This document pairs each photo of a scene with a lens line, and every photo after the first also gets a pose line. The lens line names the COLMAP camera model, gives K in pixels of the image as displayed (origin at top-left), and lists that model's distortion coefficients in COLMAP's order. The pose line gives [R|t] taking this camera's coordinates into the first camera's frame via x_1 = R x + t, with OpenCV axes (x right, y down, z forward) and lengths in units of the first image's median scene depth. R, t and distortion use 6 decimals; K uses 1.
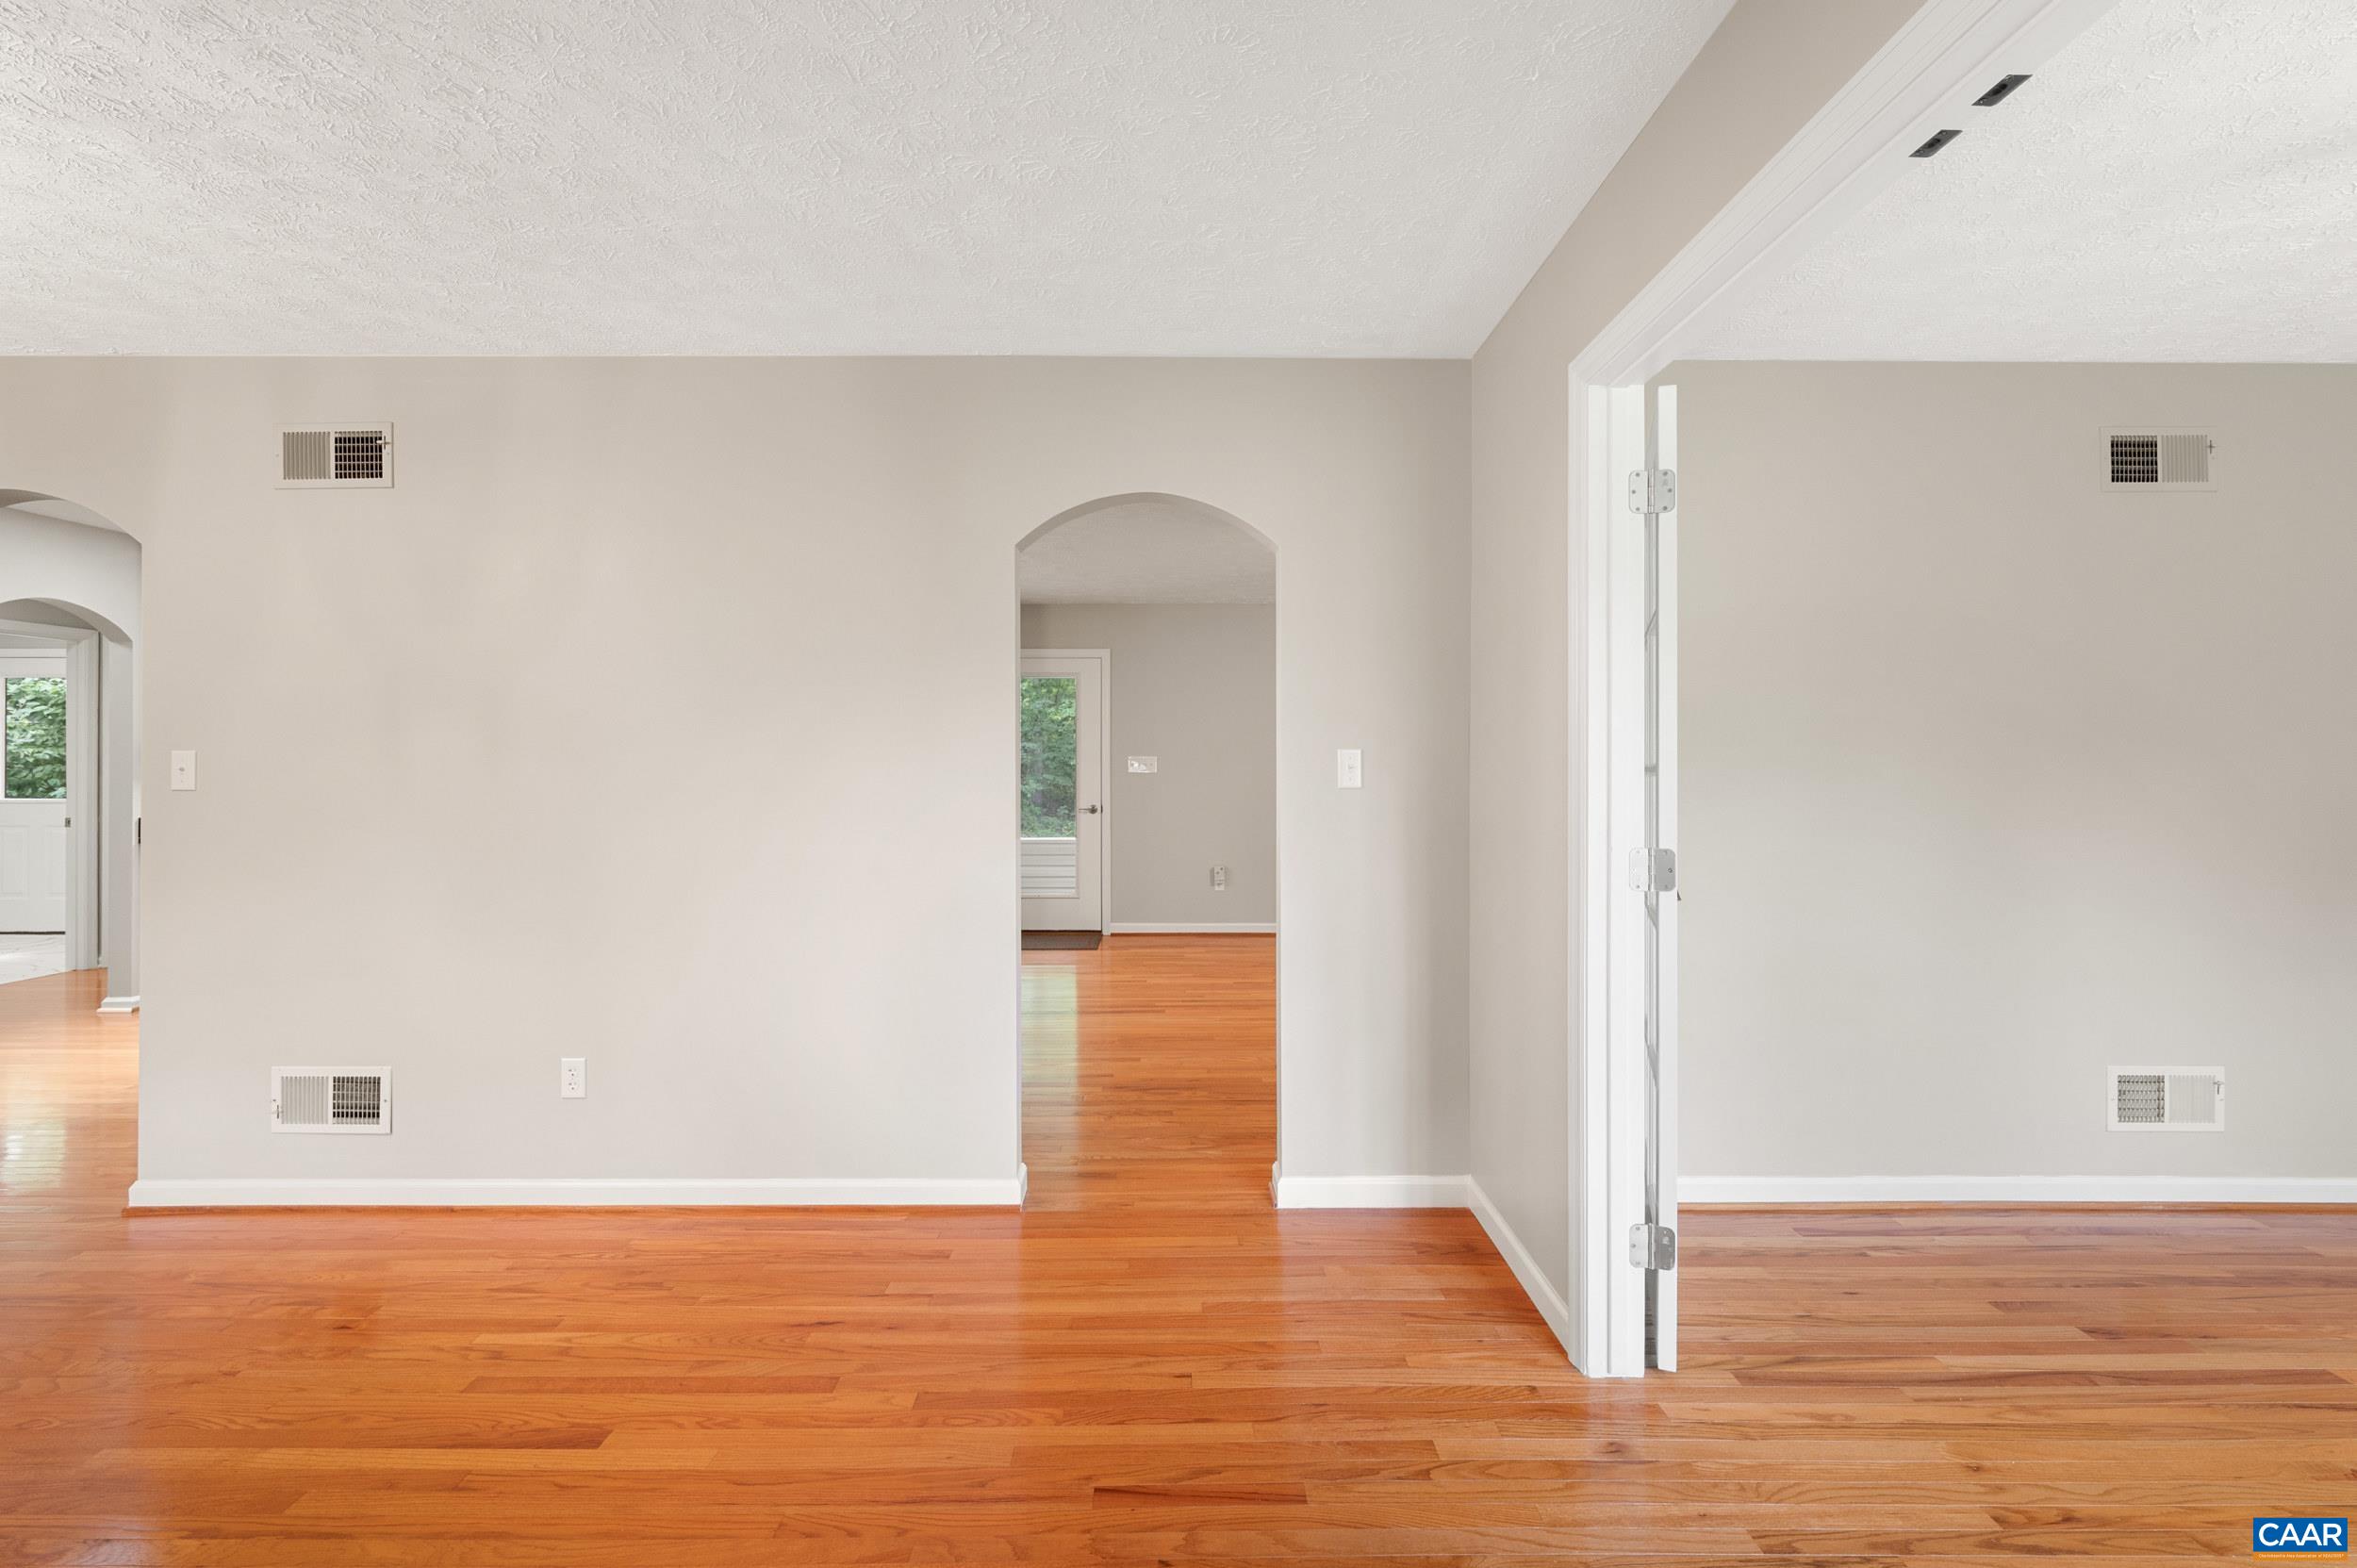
lens RADIAL K [[1057.6, 0, 1180.0], [0, 1057.6, 764.9], [0, 0, 1]] dist [0.001407, -0.000029]
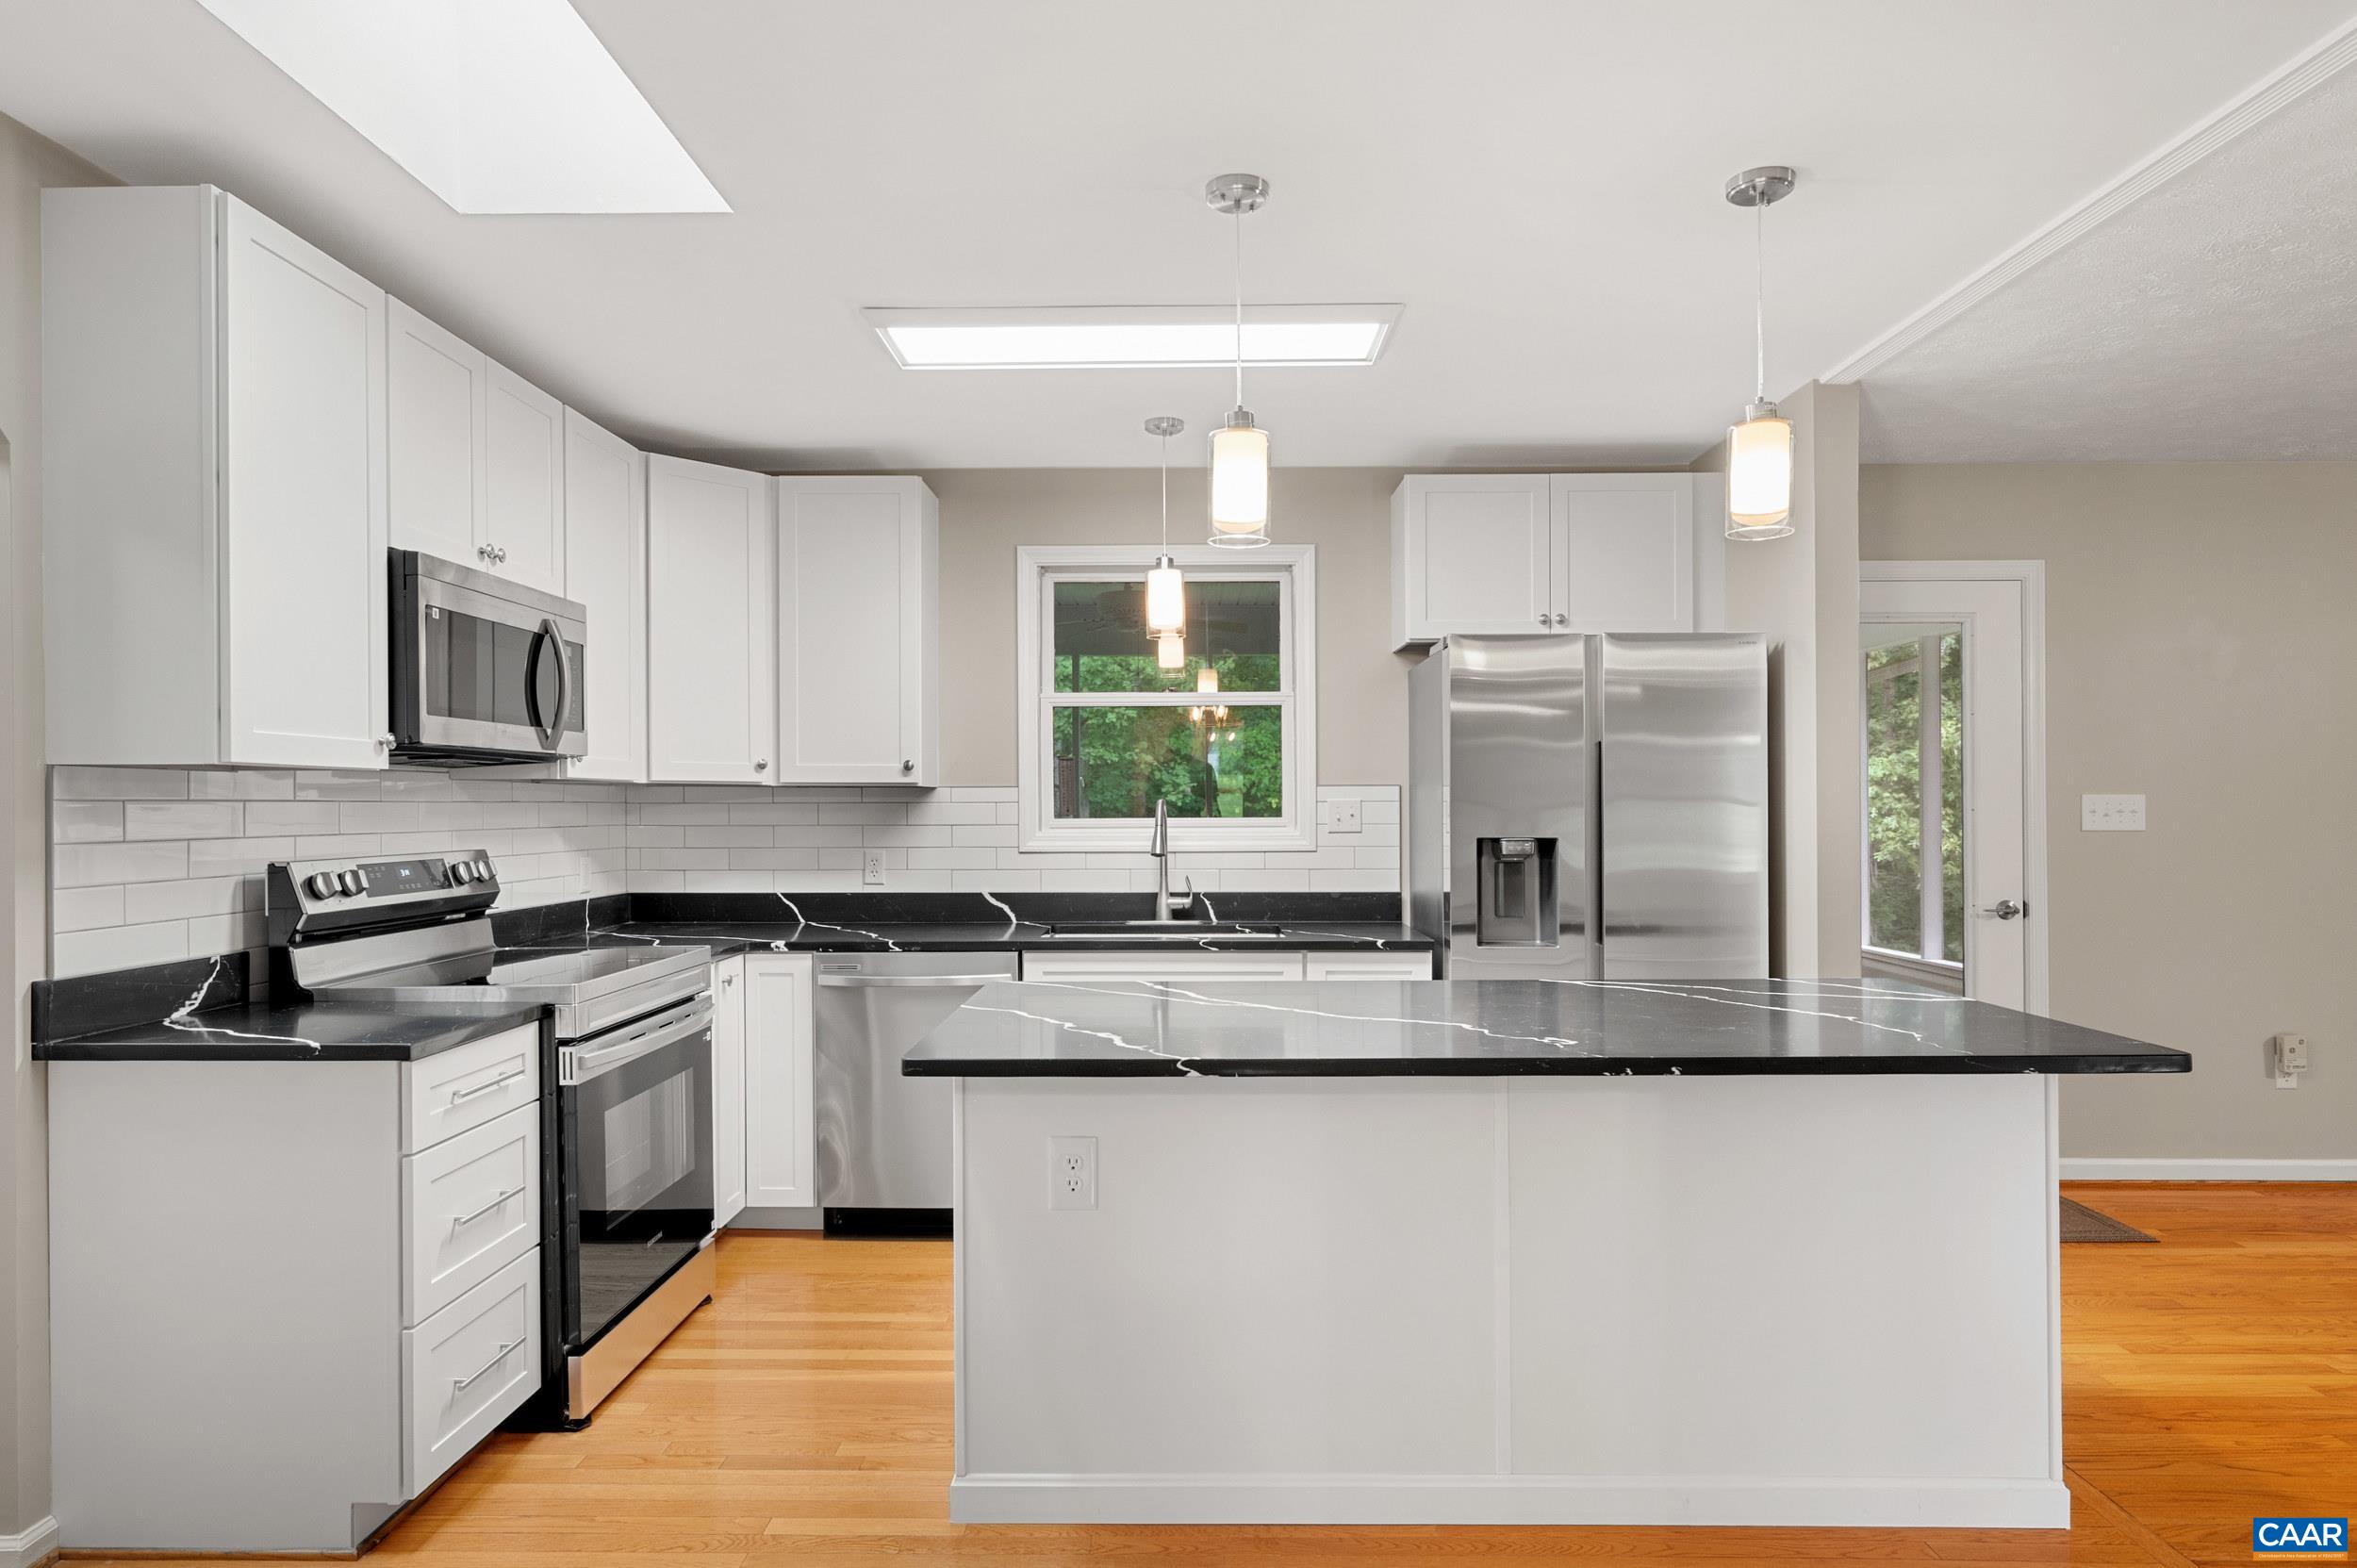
lens RADIAL K [[1335.2, 0, 1180.8], [0, 1335.2, 809.5], [0, 0, 1]] dist [0.000652, 0.000736]
pose [[0.999865, -0.001618, -0.016335, -0.437505], [0.001553, 0.999991, -0.004038, 0.000113], [0.016341, 0.004012, 0.999858, 0.414866]]
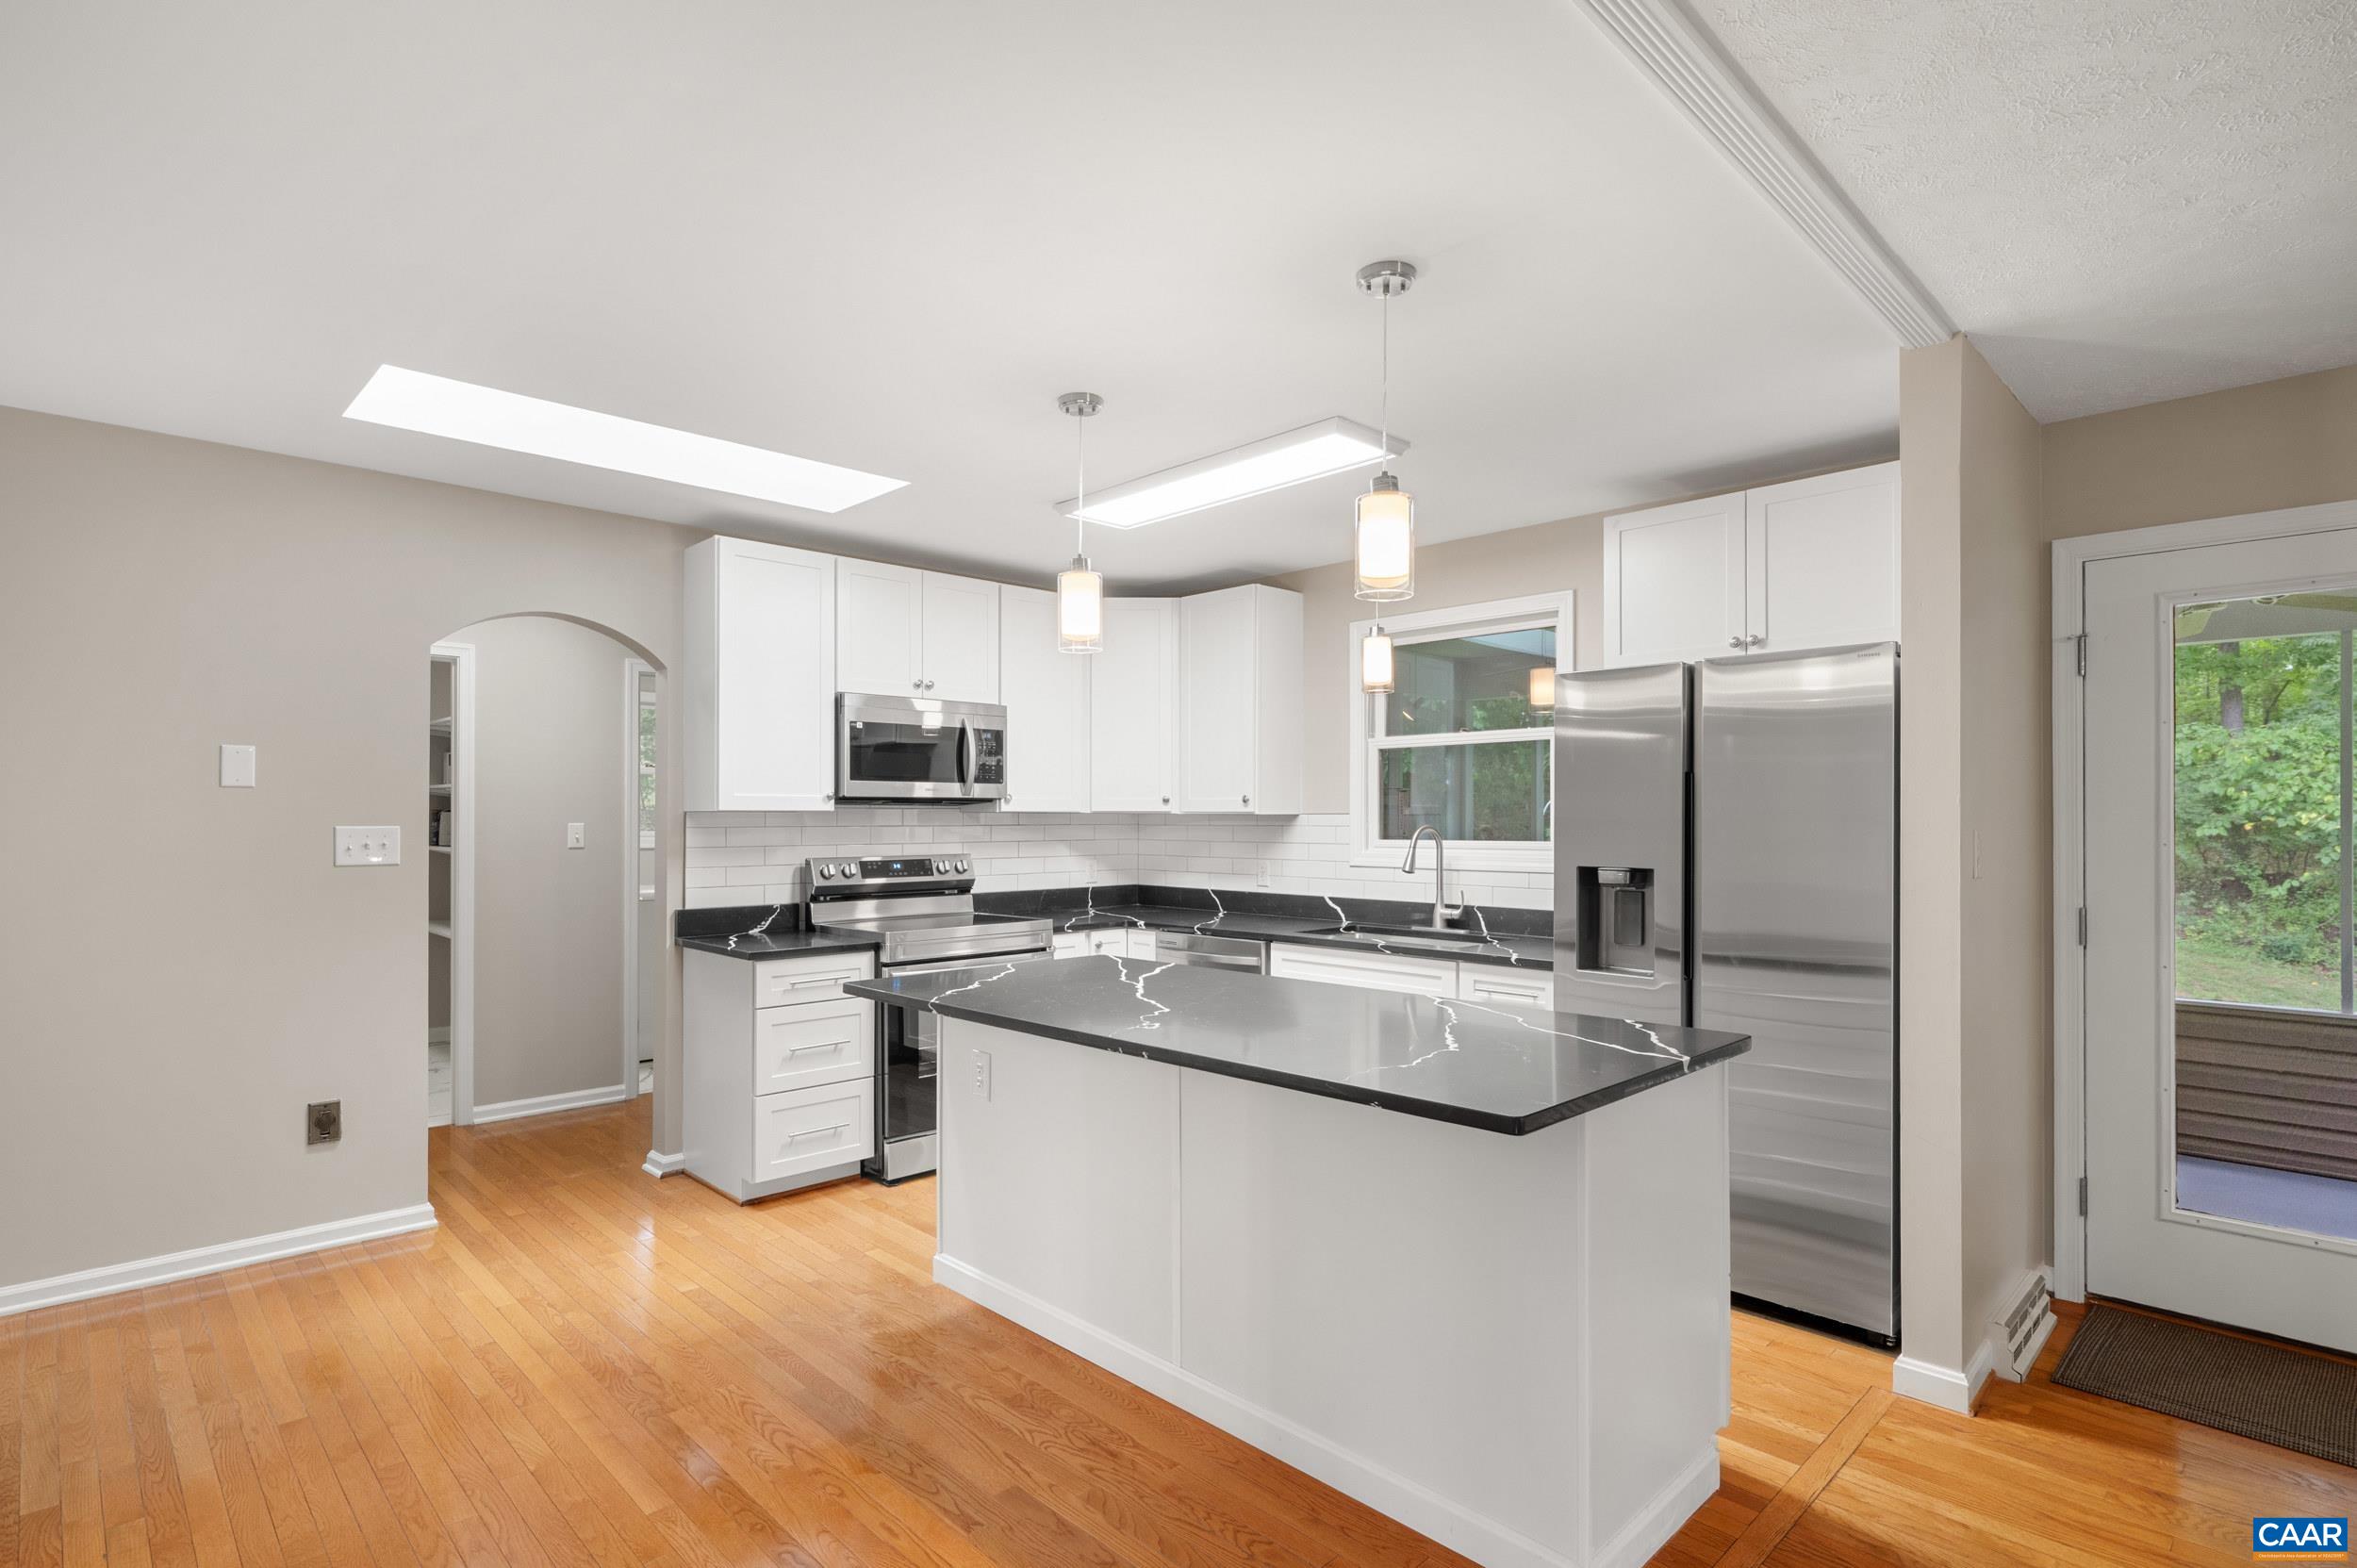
lens RADIAL K [[1158.0, 0, 1182.8], [0, 1158.0, 800.9], [0, 0, 1]] dist [-0.001210, -0.000036]
pose [[0.698799, -0.007021, -0.715284, -0.118579], [-0.005112, 0.999877, -0.014809, -0.009749], [0.715300, 0.014005, 0.698677, 0.484771]]
